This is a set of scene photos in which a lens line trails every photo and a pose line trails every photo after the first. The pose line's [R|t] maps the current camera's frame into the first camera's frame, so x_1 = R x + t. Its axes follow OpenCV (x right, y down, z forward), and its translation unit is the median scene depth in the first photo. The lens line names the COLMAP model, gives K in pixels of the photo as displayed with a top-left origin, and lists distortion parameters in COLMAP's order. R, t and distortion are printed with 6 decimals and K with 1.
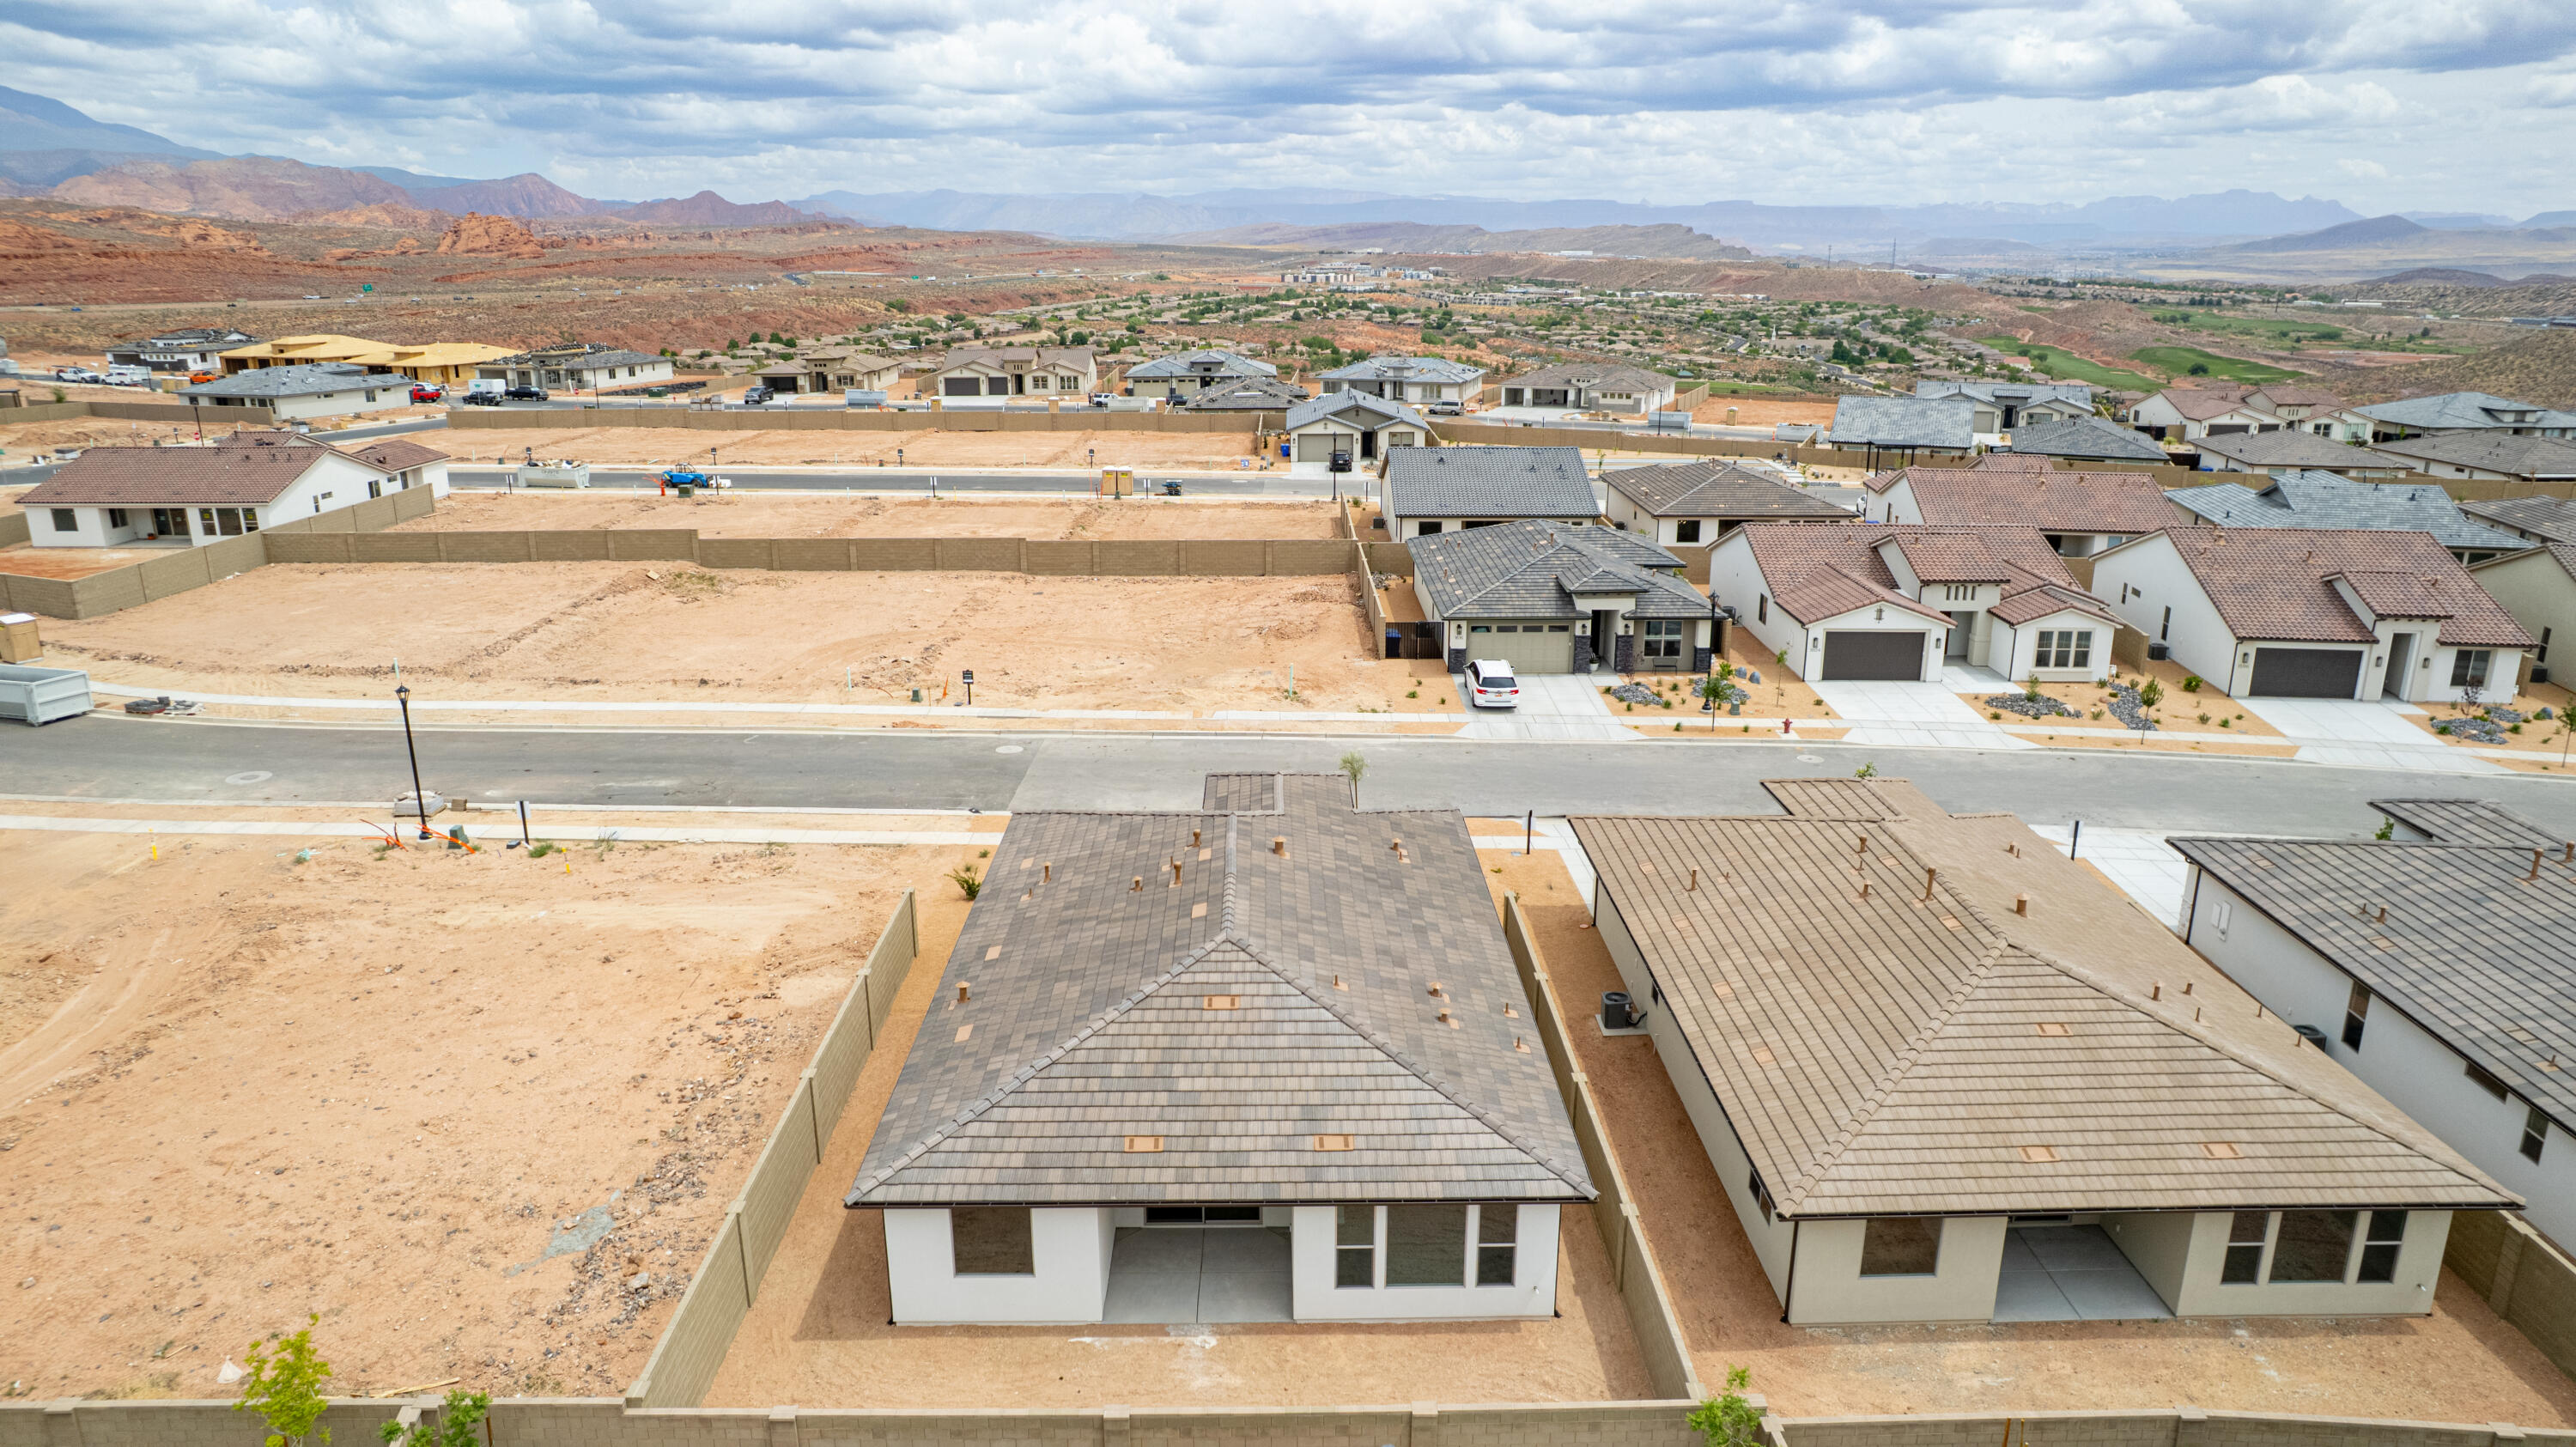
lens RADIAL K [[1658.9, 0, 1288.0], [0, 1658.9, 723.5], [0, 0, 1]] dist [-0.086963, 0.087178]
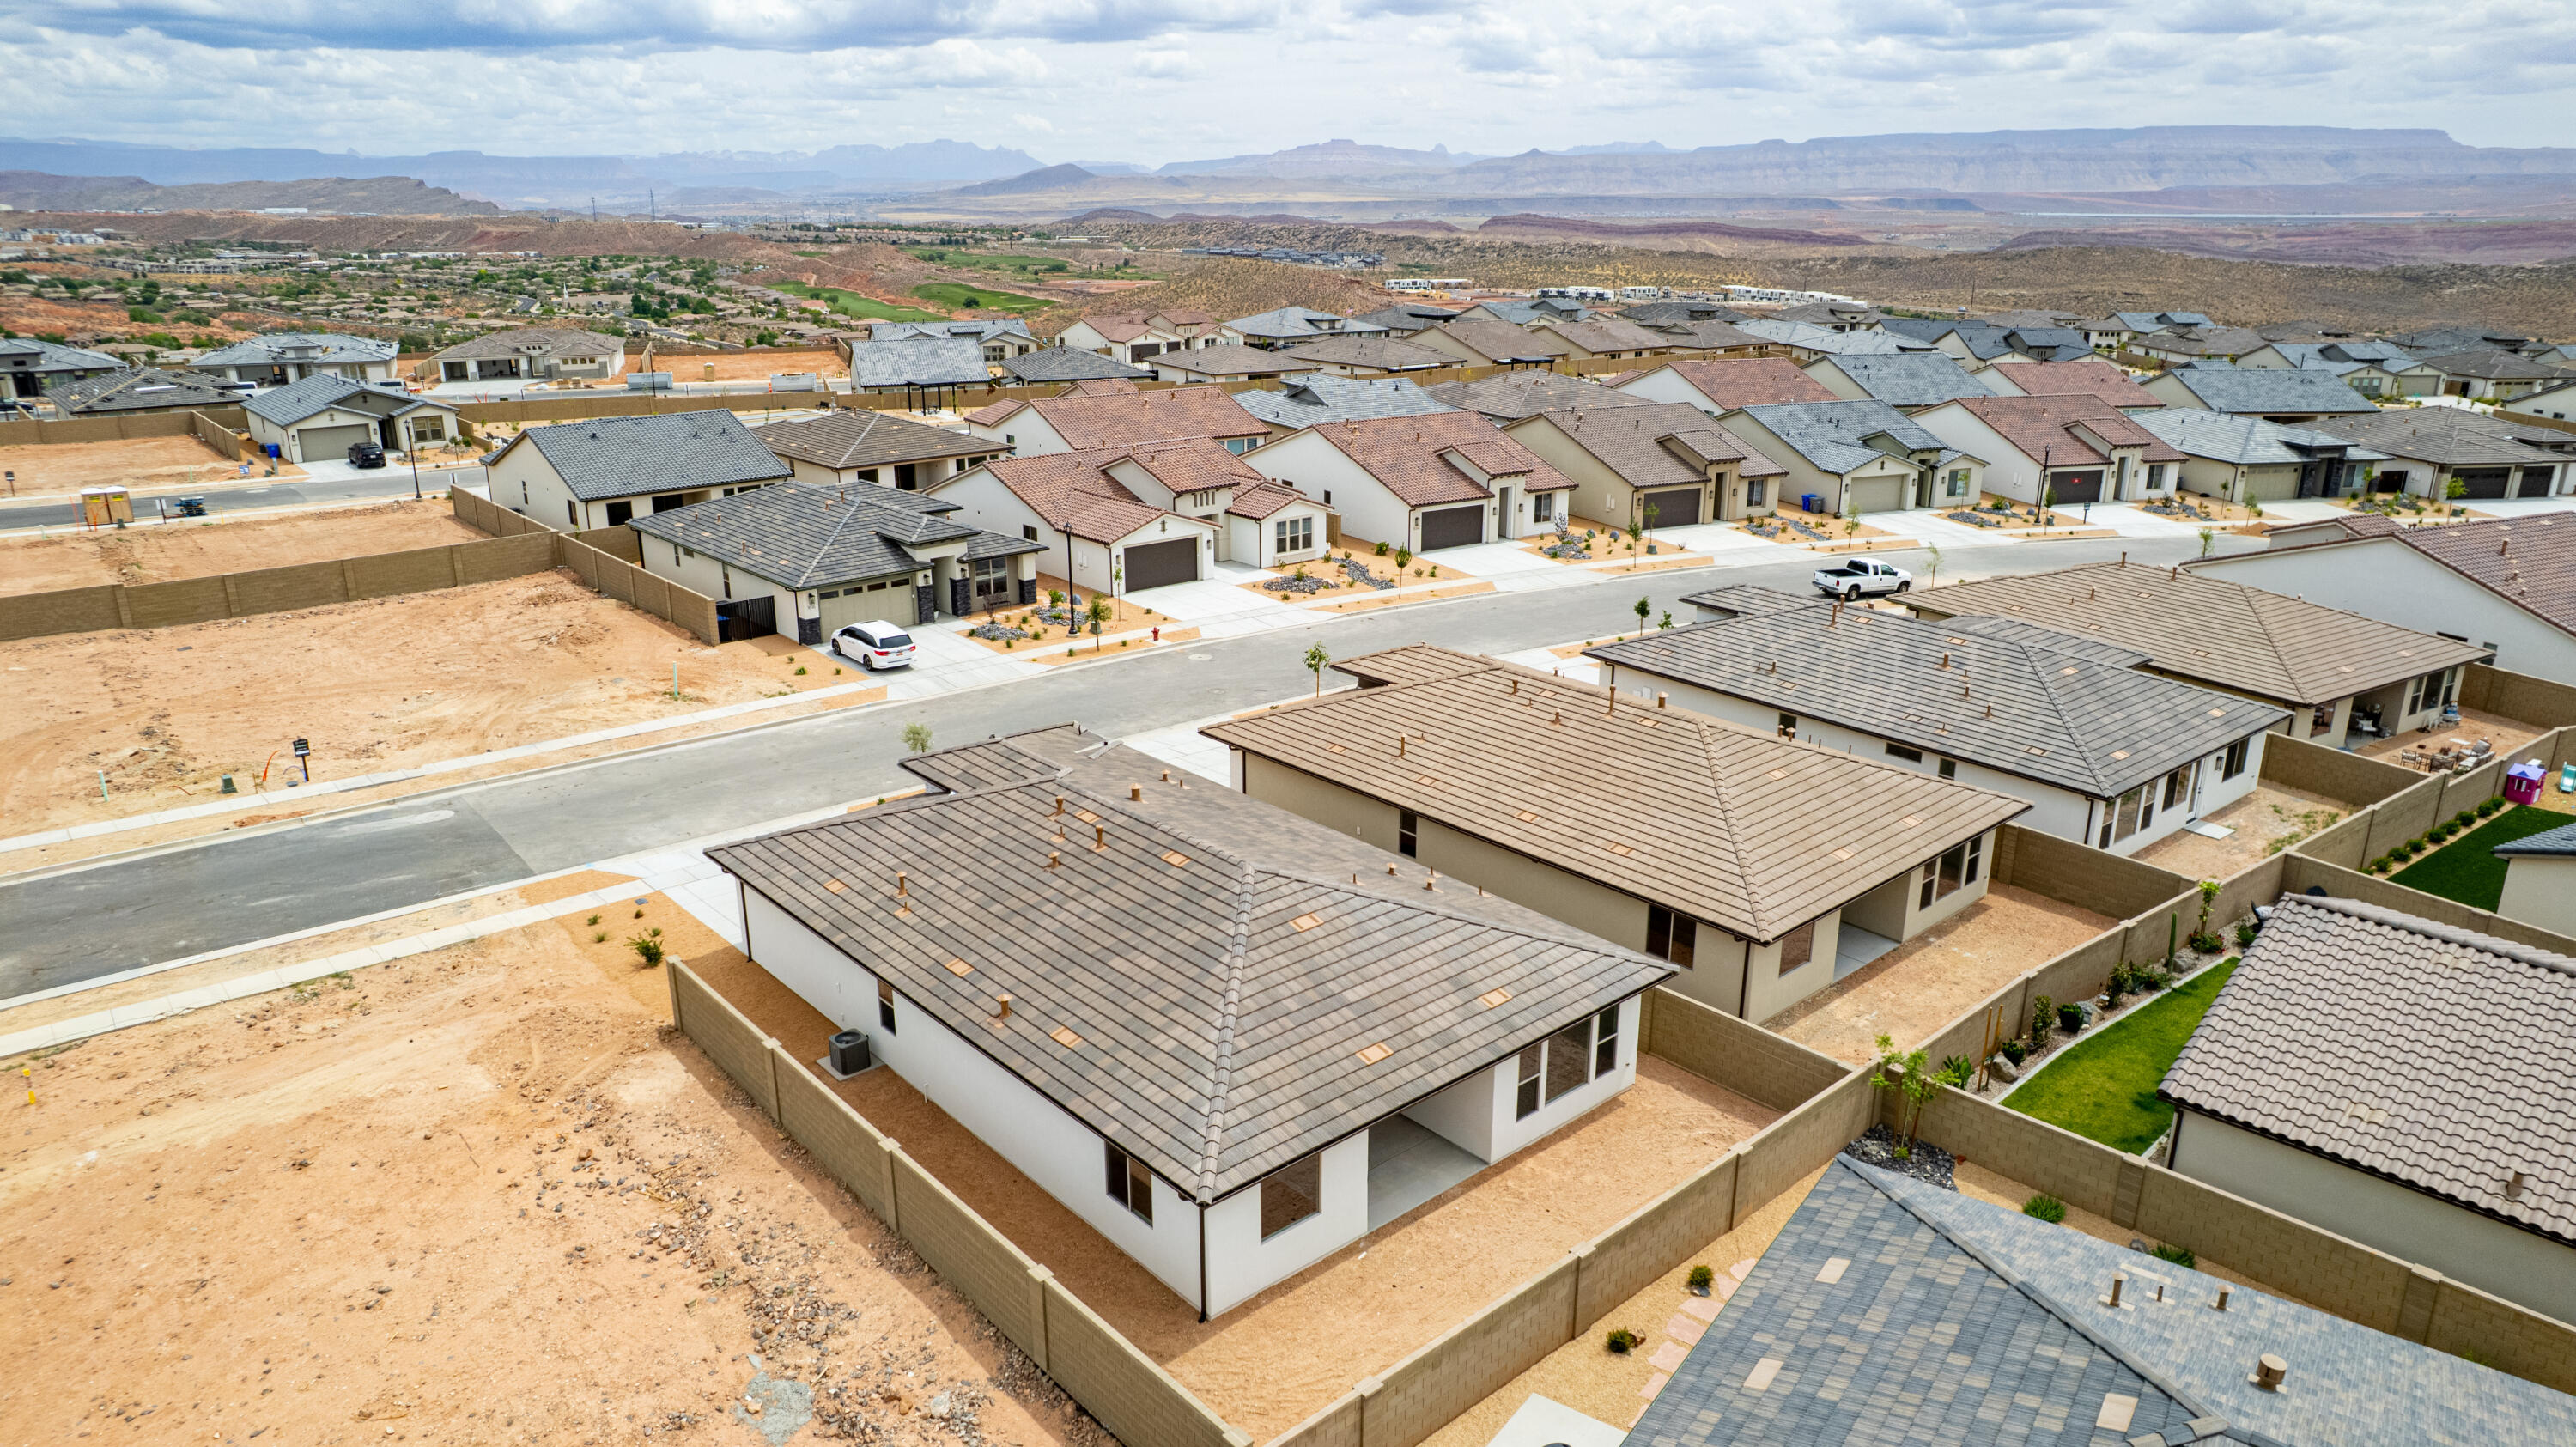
lens RADIAL K [[1658.9, 0, 1288.0], [0, 1658.9, 723.5], [0, 0, 1]] dist [-0.086963, 0.087178]
pose [[0.760426, -0.199492, 0.618025, -0.122399], [0.181958, 0.978982, 0.092122, -0.009758], [-0.623413, 0.042403, 0.780742, 0.033408]]
